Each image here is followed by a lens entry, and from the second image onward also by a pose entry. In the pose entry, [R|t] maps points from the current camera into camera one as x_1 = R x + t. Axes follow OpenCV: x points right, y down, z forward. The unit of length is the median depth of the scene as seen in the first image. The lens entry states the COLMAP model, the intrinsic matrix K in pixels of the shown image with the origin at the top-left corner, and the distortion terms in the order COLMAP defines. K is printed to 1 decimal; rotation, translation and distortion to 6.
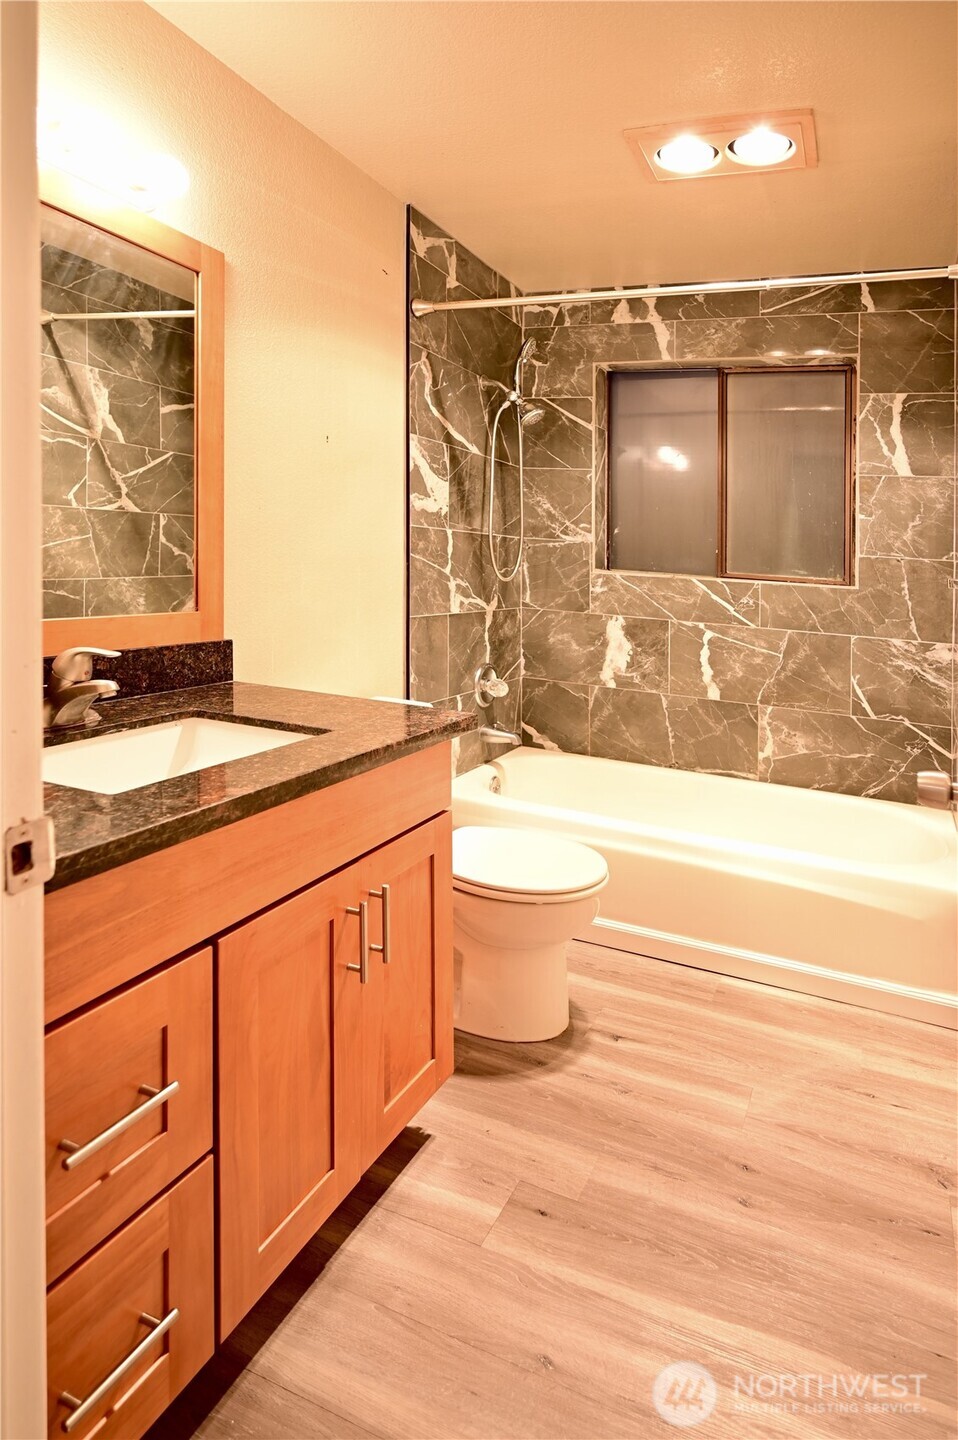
lens RADIAL K [[901.4, 0, 483.7], [0, 901.4, 463.7], [0, 0, 1]] dist [-0.002734, -0.000550]
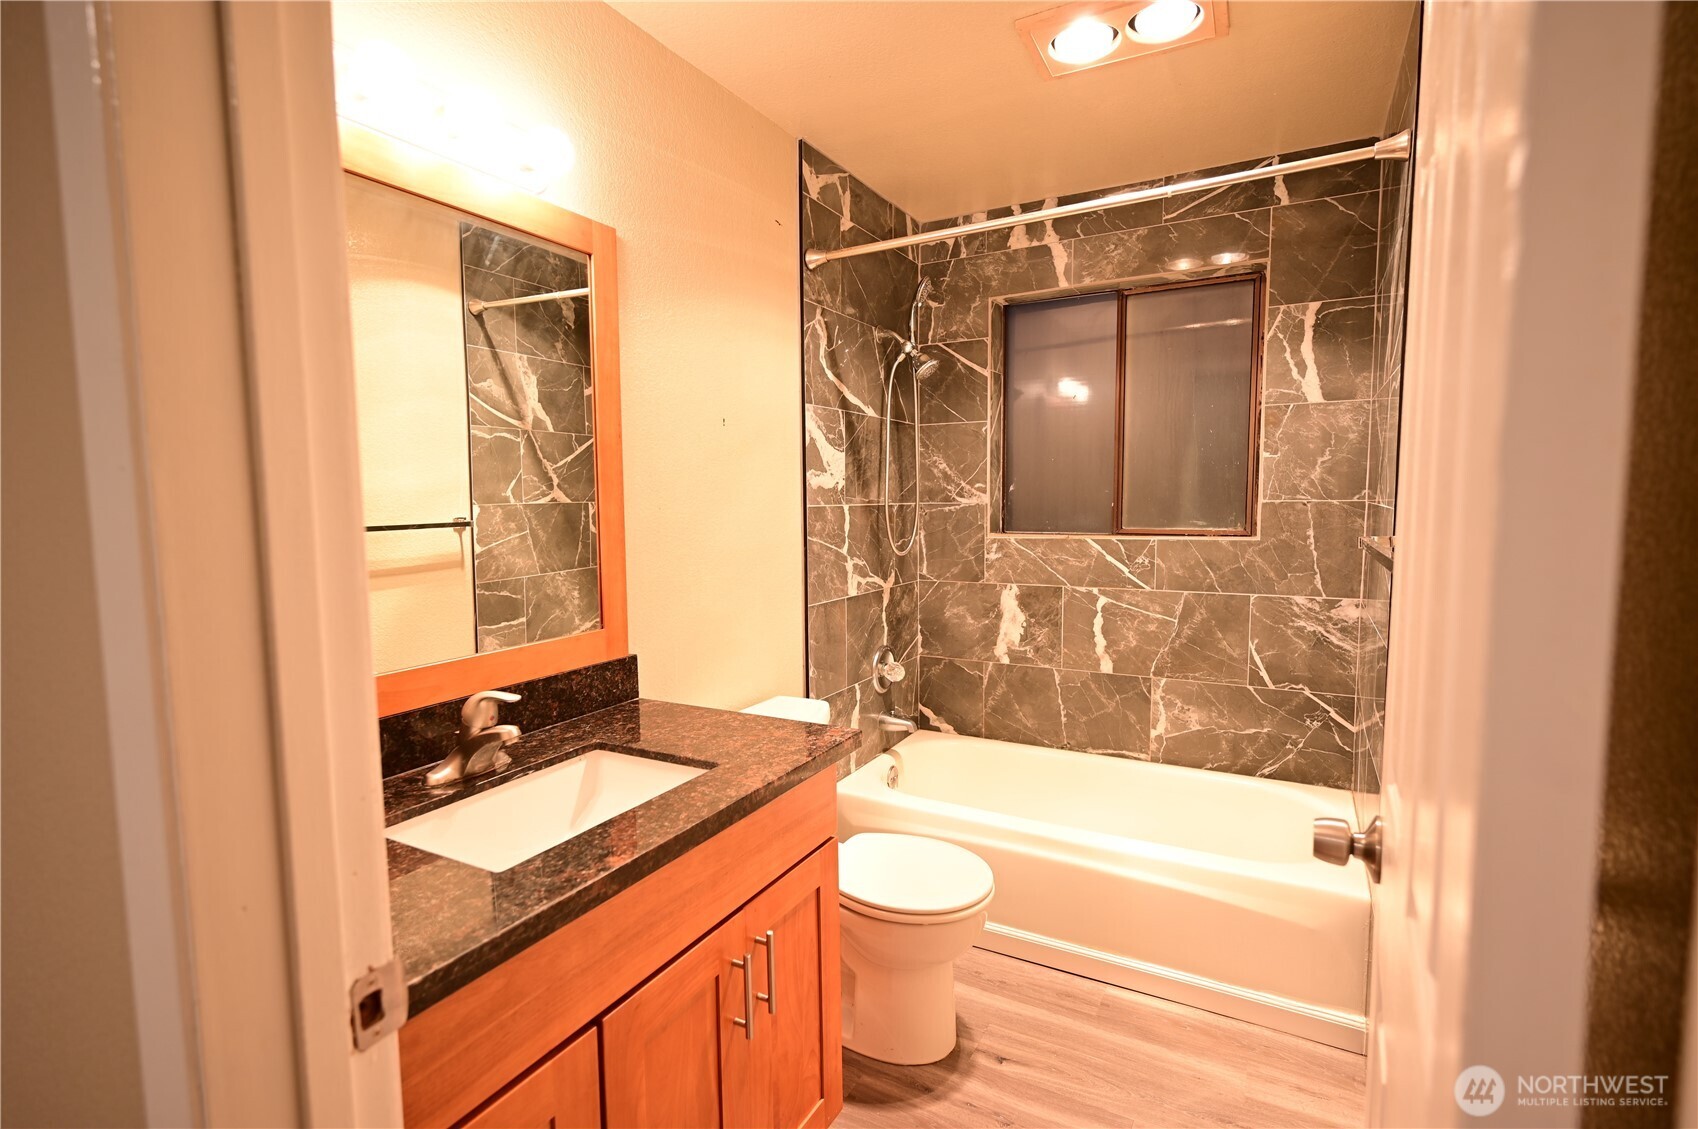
lens RADIAL K [[779.3, 0, 849.0], [0, 779.3, 564.5], [0, 0, 1]] dist [0.000491, 0.000119]
pose [[0.990290, -0.083167, -0.111398, 0.071918], [0.107835, 0.965270, 0.237963, -0.089268], [0.087738, -0.247665, 0.964865, 0.150687]]
